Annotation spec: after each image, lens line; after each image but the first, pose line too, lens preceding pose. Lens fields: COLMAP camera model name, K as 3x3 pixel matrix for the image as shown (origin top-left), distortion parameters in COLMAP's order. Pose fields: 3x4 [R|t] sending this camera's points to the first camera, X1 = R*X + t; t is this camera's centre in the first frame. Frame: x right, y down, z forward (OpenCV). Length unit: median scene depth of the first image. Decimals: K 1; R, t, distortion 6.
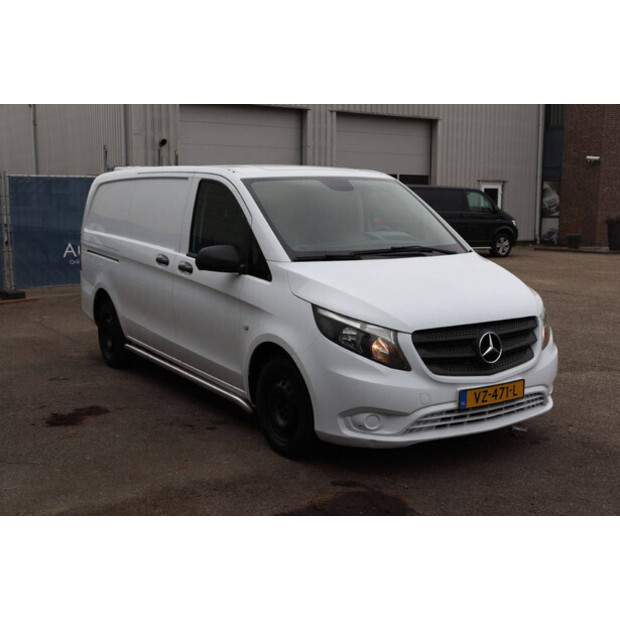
lens RADIAL K [[770.9, 0, 310.0], [0, 770.9, 310.0], [0, 0, 1]] dist [0.032106, 0.090075]
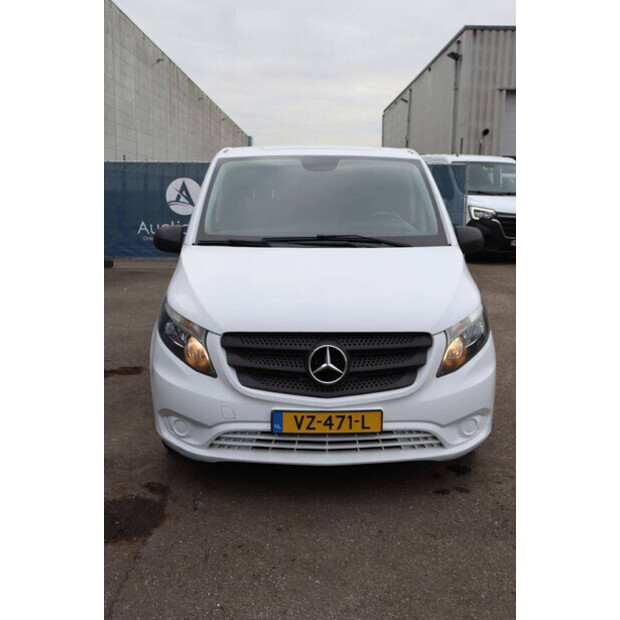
lens RADIAL K [[684.9, 0, 310.0], [0, 684.9, 310.0], [0, 0, 1]] dist [-0.018215, 0.062549]
pose [[0.849016, 0.097936, -0.519212, 0.582117], [-0.079646, 0.995165, 0.057475, -0.047097], [0.522331, -0.007444, 0.852711, 0.382364]]
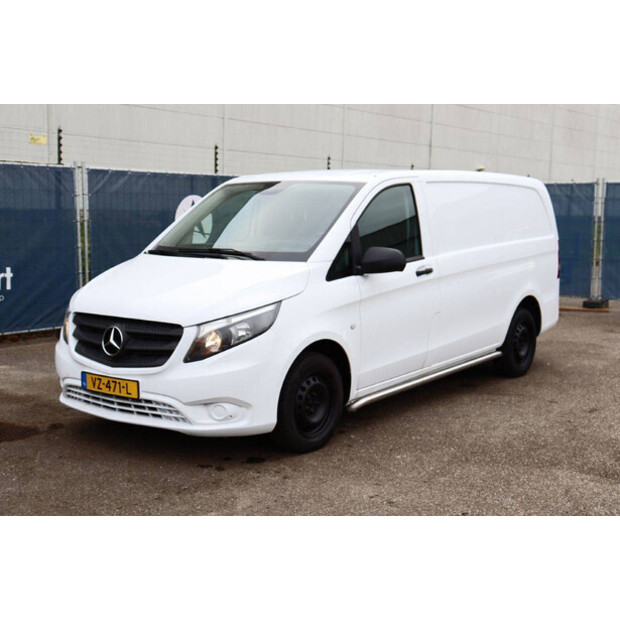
lens RADIAL K [[844.8, 0, 310.0], [0, 844.8, 310.0], [0, 0, 1]] dist [0.090257, 0.021847]
pose [[0.349493, 0.114406, -0.929928, 1.399558], [-0.137966, 0.987982, 0.069697, -0.110708], [0.926726, 0.103940, 0.361077, 0.826281]]
